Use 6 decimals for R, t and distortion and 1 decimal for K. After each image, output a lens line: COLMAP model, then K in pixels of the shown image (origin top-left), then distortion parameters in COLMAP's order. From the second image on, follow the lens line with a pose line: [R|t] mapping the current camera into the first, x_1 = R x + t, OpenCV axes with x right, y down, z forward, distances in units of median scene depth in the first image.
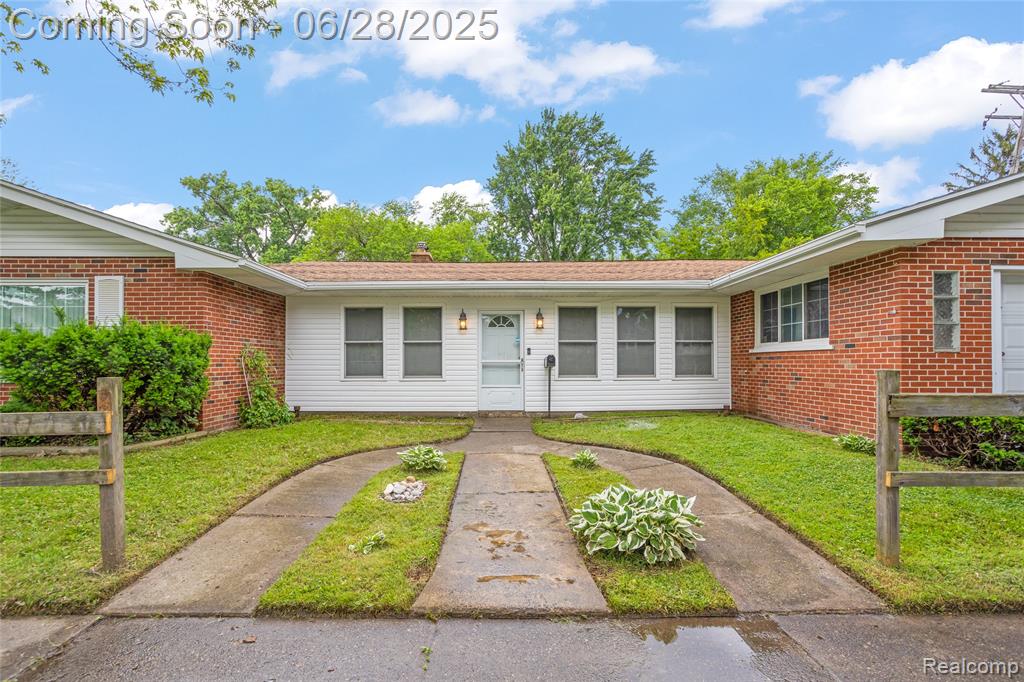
lens RADIAL K [[496.5, 0, 509.5], [0, 496.5, 349.0], [0, 0, 1]] dist [-0.058672, 0.039704]
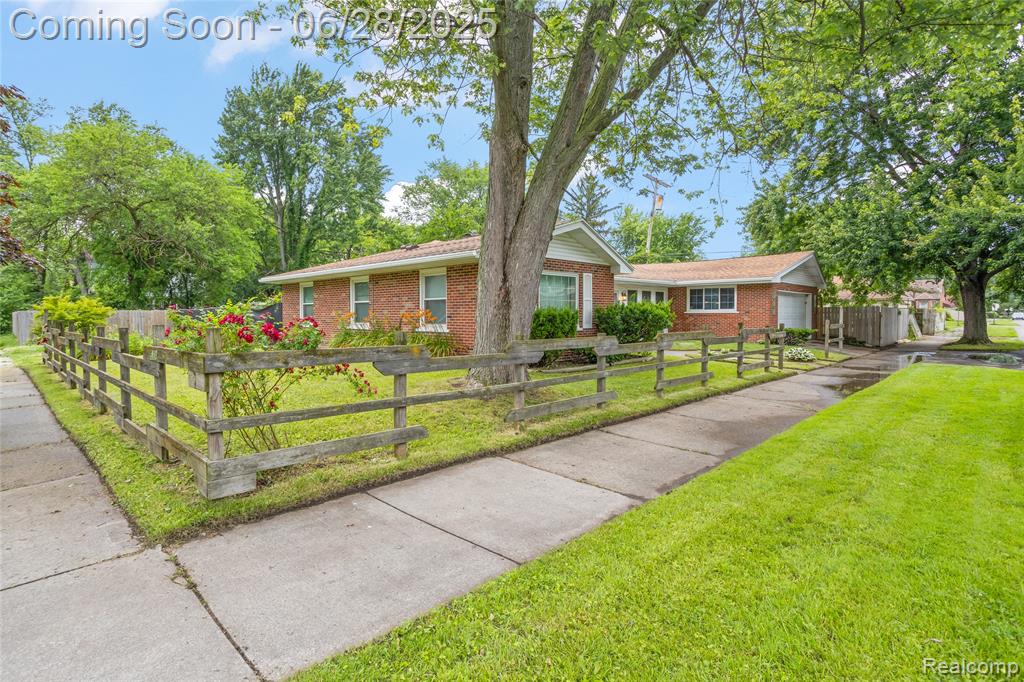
lens RADIAL K [[527.4, 0, 478.2], [0, 527.4, 315.4], [0, 0, 1]] dist [-0.064891, -0.000037]
pose [[0.728781, -0.002854, 0.684741, -1.799059], [-0.016681, 0.999621, 0.021920, -0.018797], [-0.684544, -0.027397, 0.728457, -0.132054]]
